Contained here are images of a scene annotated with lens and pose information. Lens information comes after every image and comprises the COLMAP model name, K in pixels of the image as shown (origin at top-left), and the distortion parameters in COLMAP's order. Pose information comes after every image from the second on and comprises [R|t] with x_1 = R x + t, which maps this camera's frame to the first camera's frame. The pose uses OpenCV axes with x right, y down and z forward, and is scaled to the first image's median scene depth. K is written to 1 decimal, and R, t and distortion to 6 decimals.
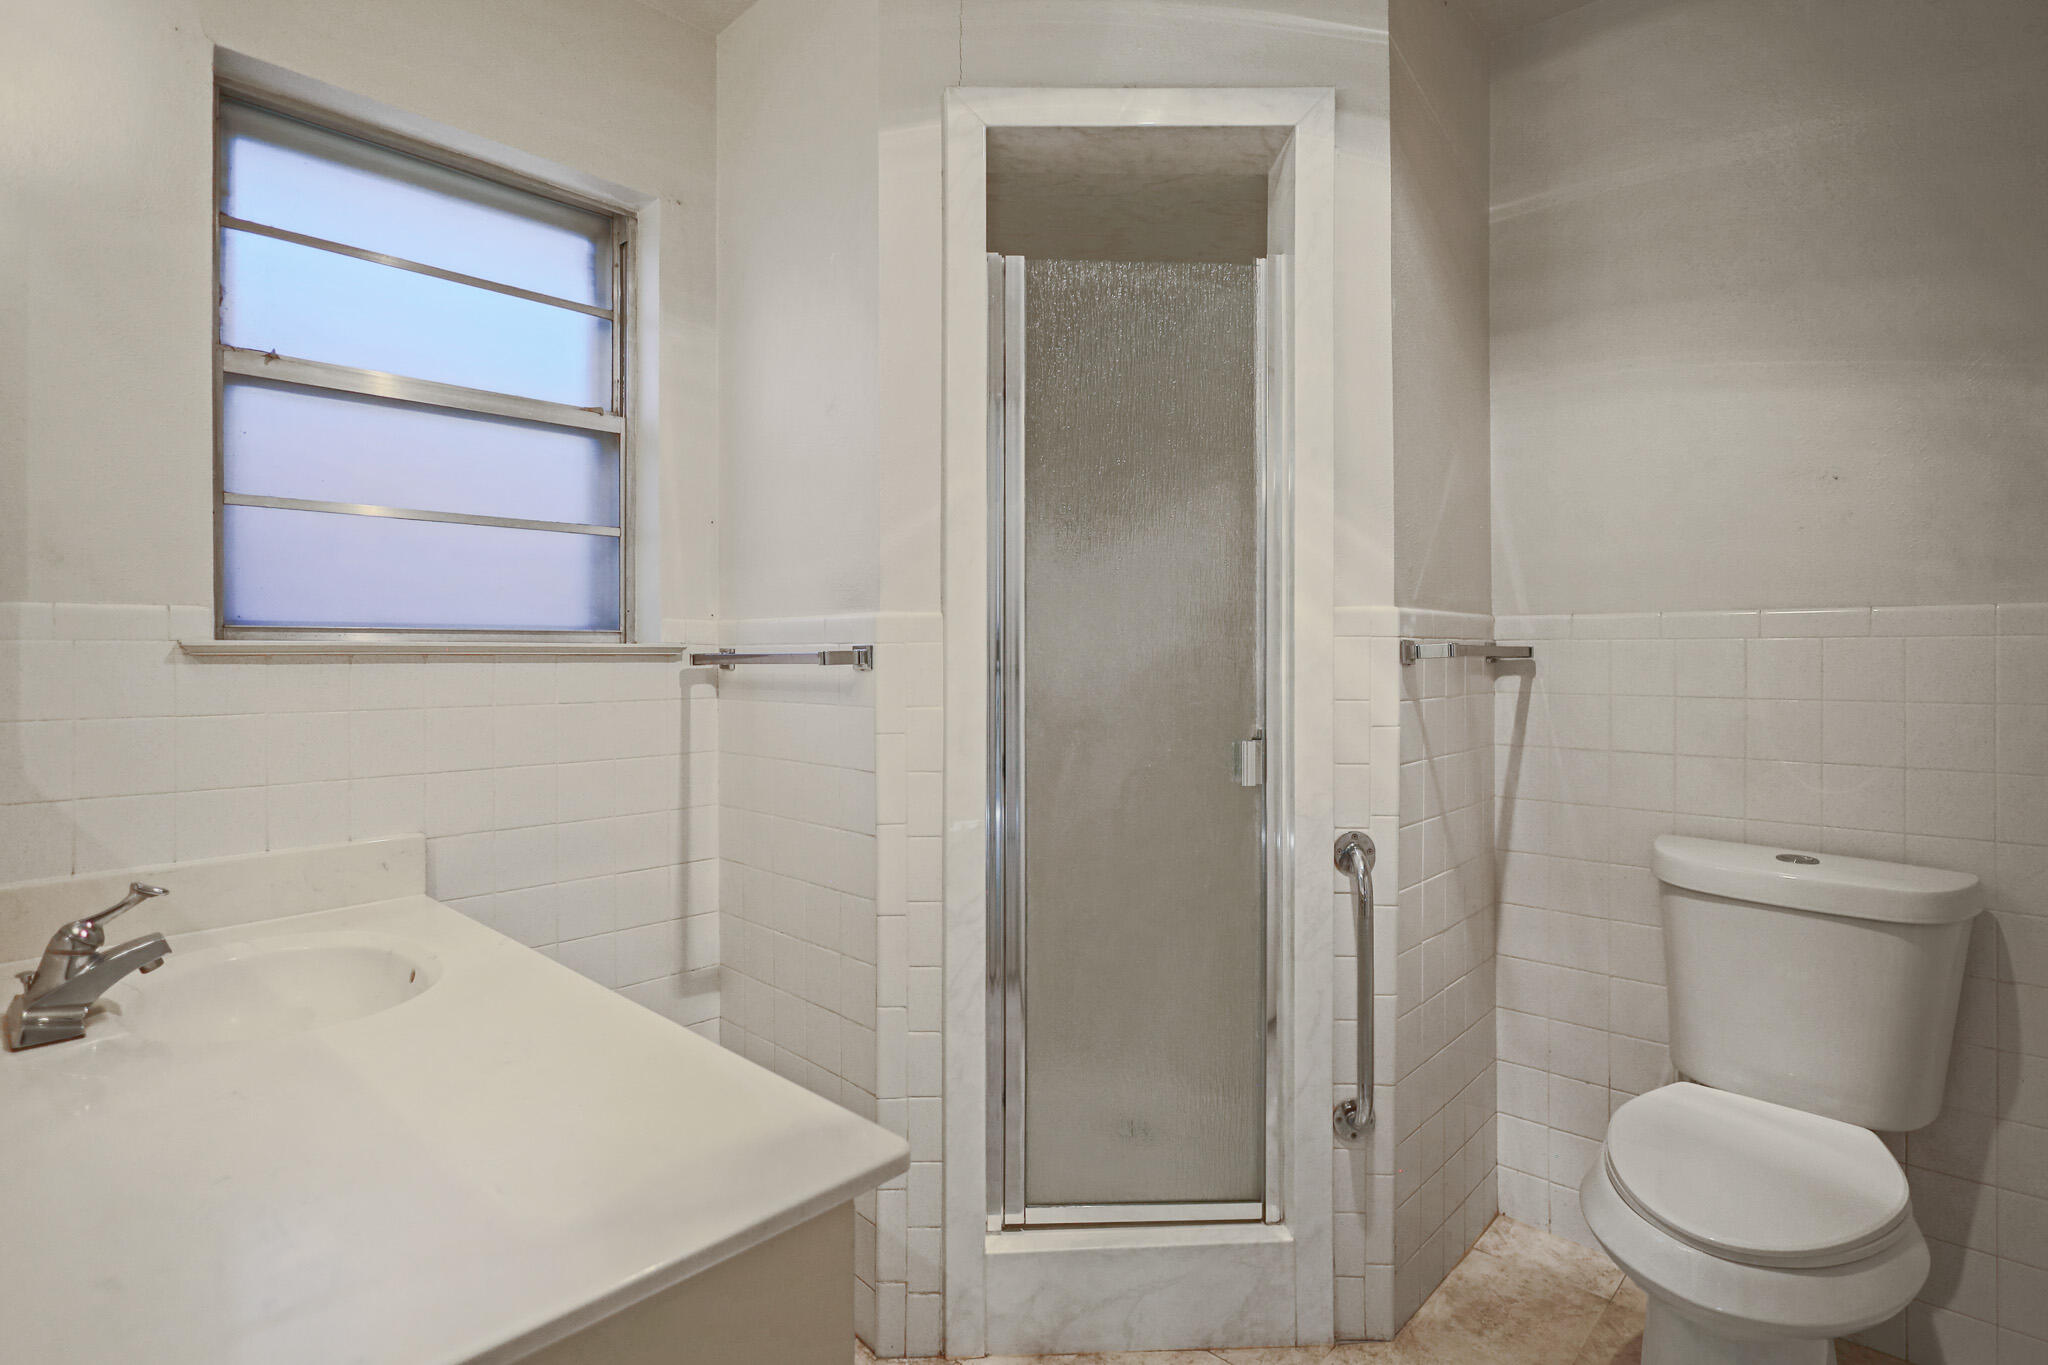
lens RADIAL K [[1006.4, 0, 1024.7], [0, 1006.4, 670.0], [0, 0, 1]] dist [0.001693, -0.000098]
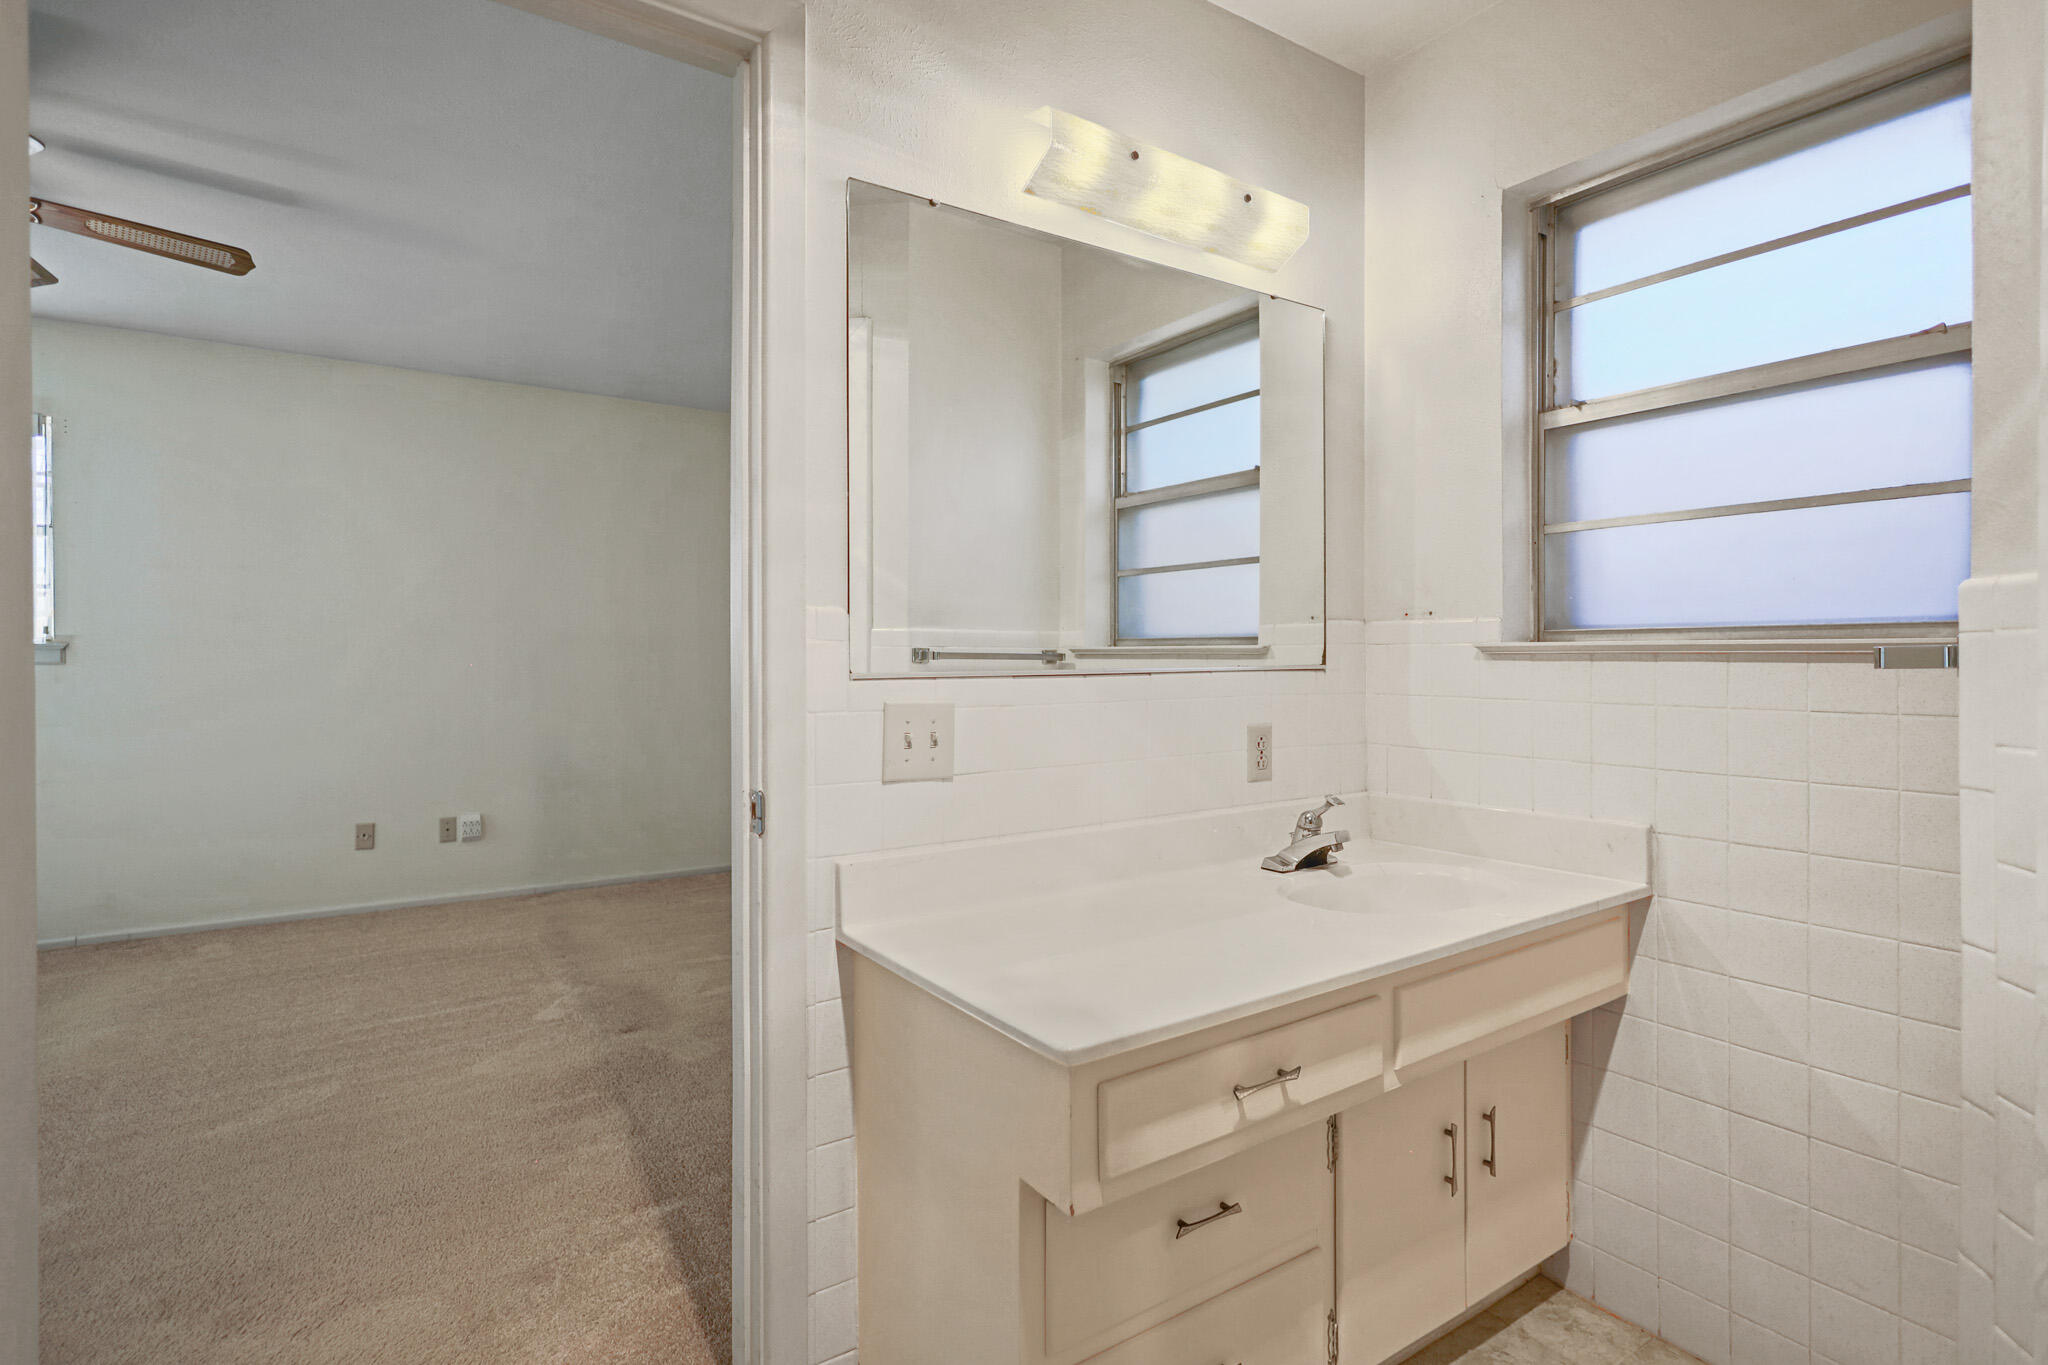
lens RADIAL K [[1006.4, 0, 1024.7], [0, 1006.4, 670.0], [0, 0, 1]] dist [0.001693, -0.000098]
pose [[-0.209780, 0.014878, -0.977635, 0.556215], [-0.014741, 0.999722, 0.018377, -0.007651], [0.977637, 0.018266, -0.209503, 0.596197]]
